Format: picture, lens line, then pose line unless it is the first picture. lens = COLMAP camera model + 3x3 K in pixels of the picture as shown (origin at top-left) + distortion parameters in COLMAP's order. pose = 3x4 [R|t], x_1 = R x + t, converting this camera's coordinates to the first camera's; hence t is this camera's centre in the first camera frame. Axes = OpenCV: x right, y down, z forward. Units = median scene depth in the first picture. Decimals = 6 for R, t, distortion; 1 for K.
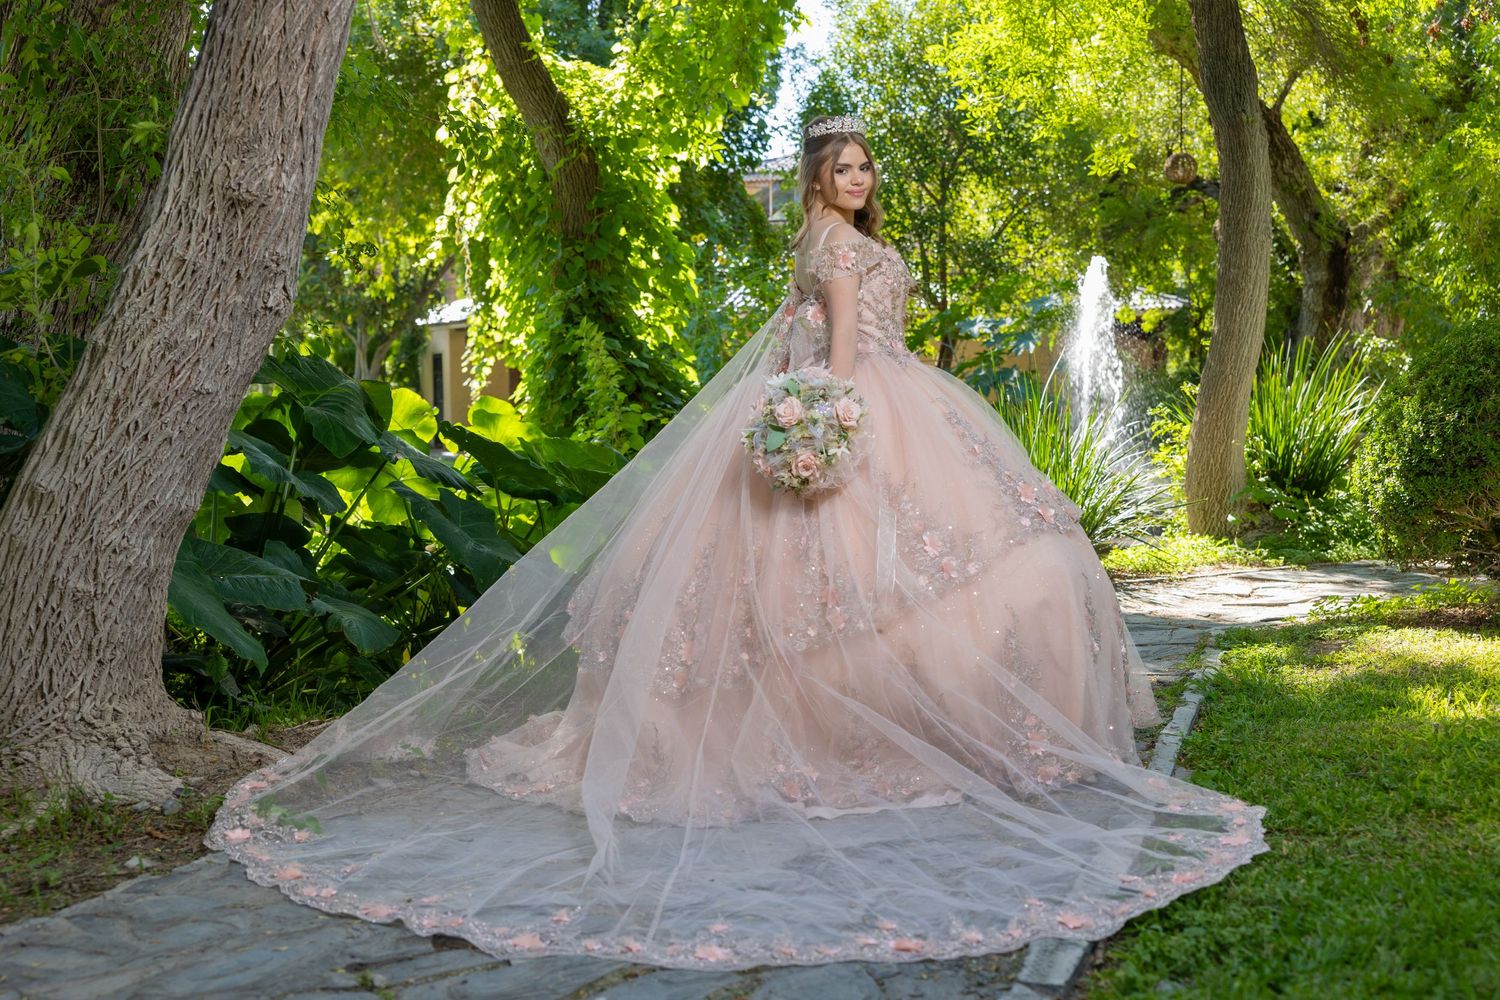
lens RADIAL K [[1905.3, 0, 747.4], [0, 1905.3, 520.3], [0, 0, 1]] dist [0.025161, 0.013901]
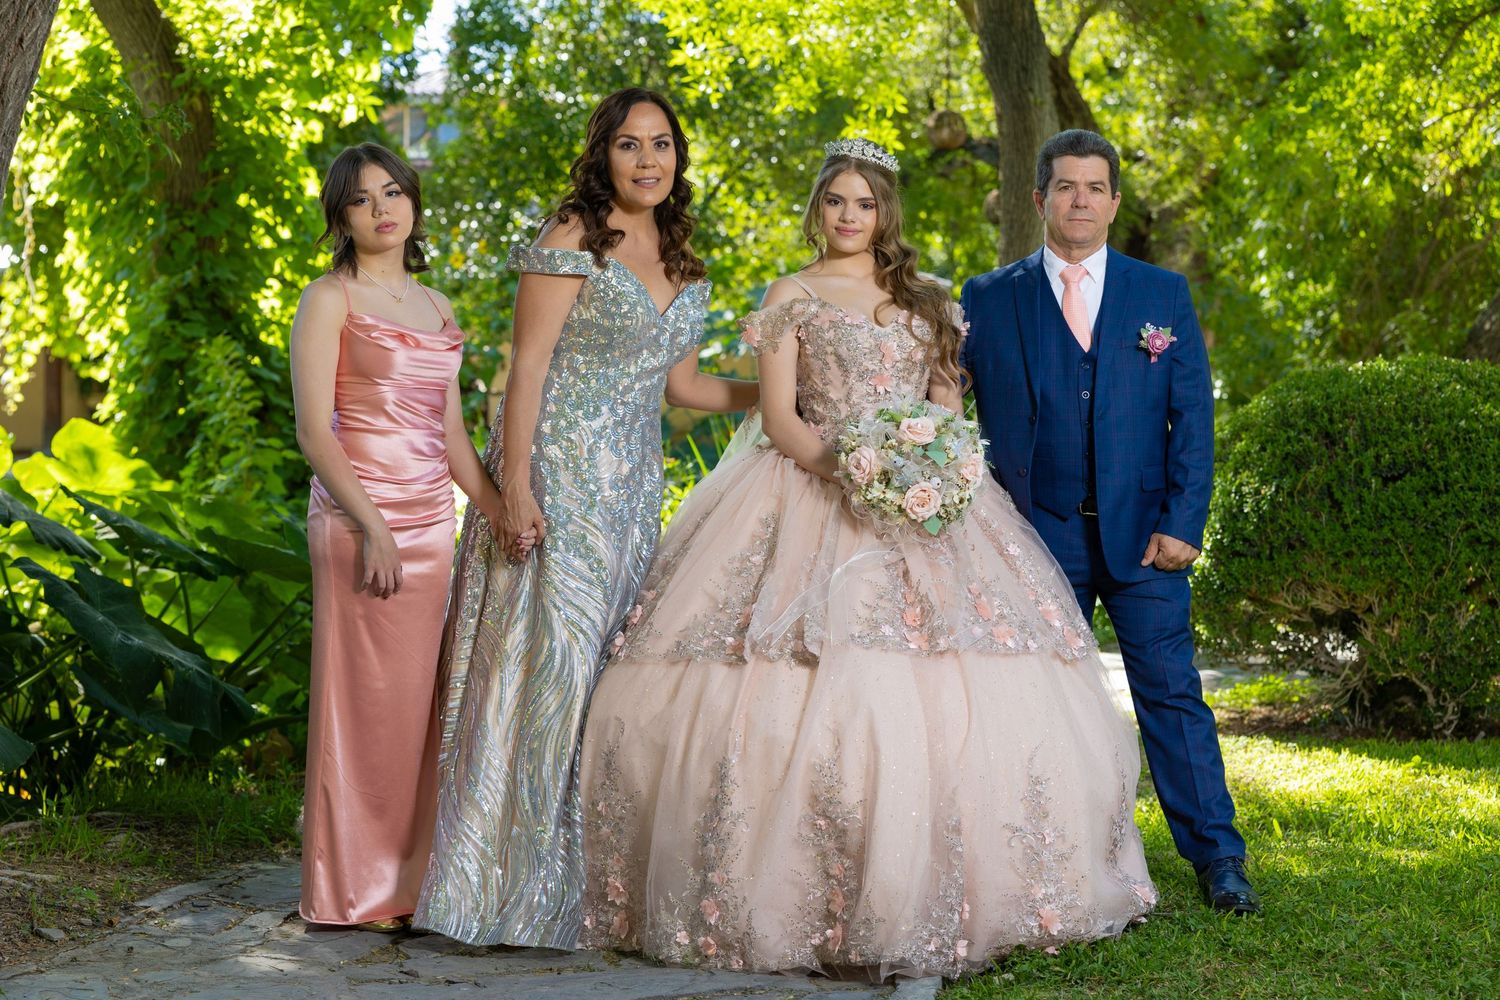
lens RADIAL K [[2605.6, 0, 750.0], [0, 2605.6, 500.0], [0, 0, 1]] dist [-0.003739, -0.115518]
pose [[0.987846, 0.018909, 0.154283, -0.023571], [-0.015915, 0.999661, -0.020617, -0.012137], [-0.154620, 0.017911, 0.987812, -0.066883]]
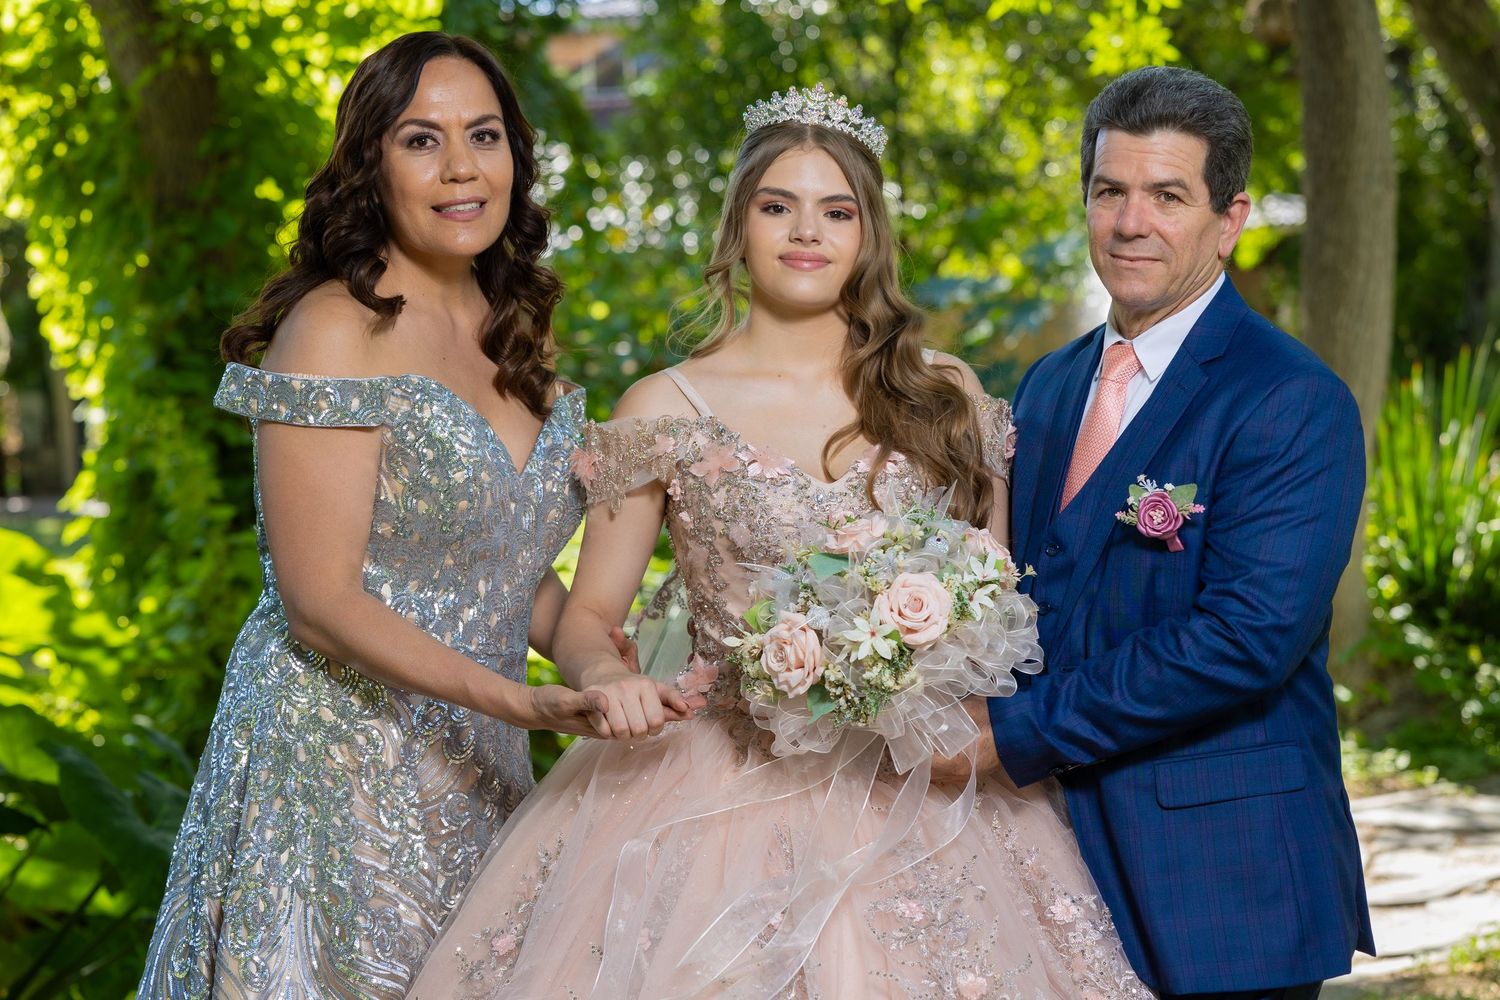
lens RADIAL K [[3083.5, 0, 750.0], [0, 3083.5, 500.0], [0, 0, 1]] dist [0.021033, 0.102767]
pose [[0.998898, -0.038265, 0.027172, 0.048786], [0.038594, 0.999187, -0.011679, -0.044214], [-0.026703, 0.012715, 0.999563, 0.086856]]
